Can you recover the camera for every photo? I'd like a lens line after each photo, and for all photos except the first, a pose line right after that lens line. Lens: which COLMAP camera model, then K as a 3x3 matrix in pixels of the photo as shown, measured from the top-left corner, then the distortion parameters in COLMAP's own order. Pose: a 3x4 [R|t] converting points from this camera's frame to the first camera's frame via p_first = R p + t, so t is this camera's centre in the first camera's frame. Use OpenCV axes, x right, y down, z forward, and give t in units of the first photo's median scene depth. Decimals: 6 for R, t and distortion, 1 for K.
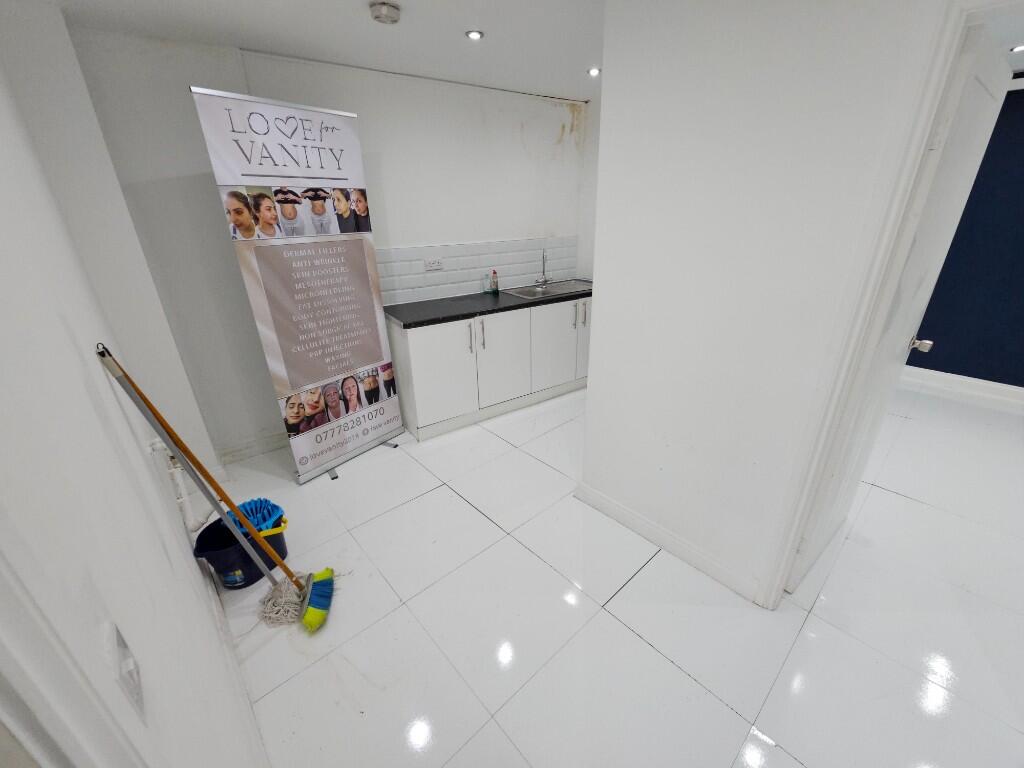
lens RADIAL K [[413.4, 0, 530.7], [0, 413.4, 389.5], [0, 0, 1]] dist [0.001095, 0.000066]
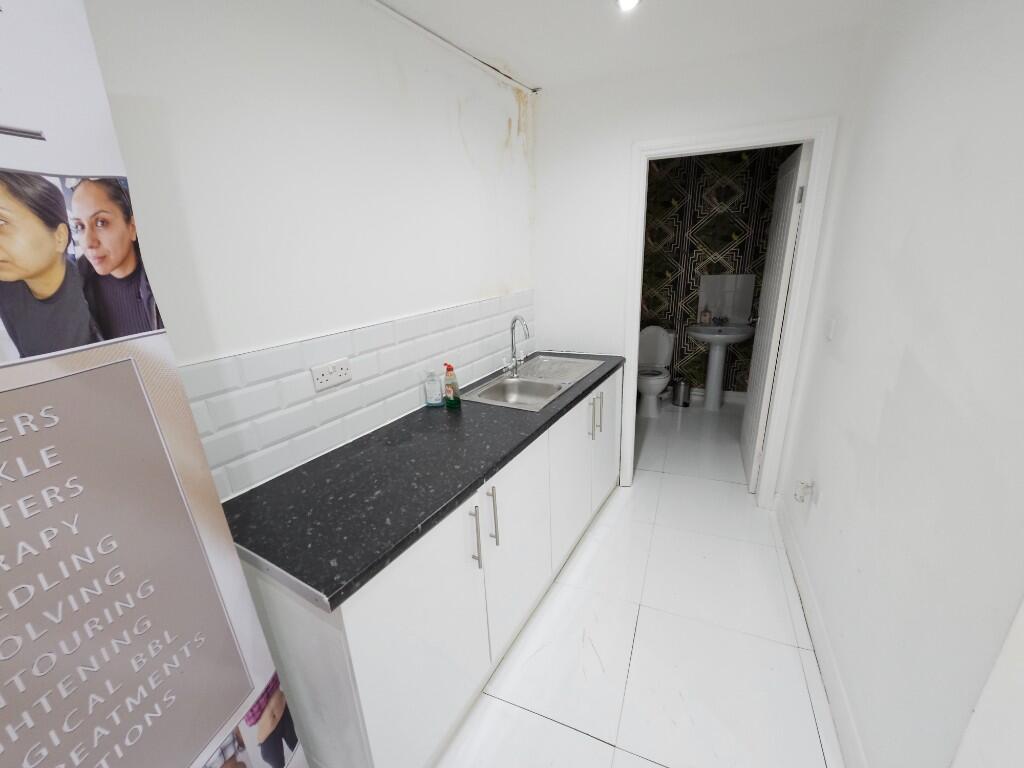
lens RADIAL K [[411.4, 0, 512.0], [0, 411.4, 384.0], [0, 0, 1]] dist [-0.000397, -0.000166]
pose [[0.918877, -0.159416, 0.360904, -0.221361], [0.201046, 0.976256, -0.080648, -0.220659], [-0.339479, 0.146664, 0.929109, 0.528088]]
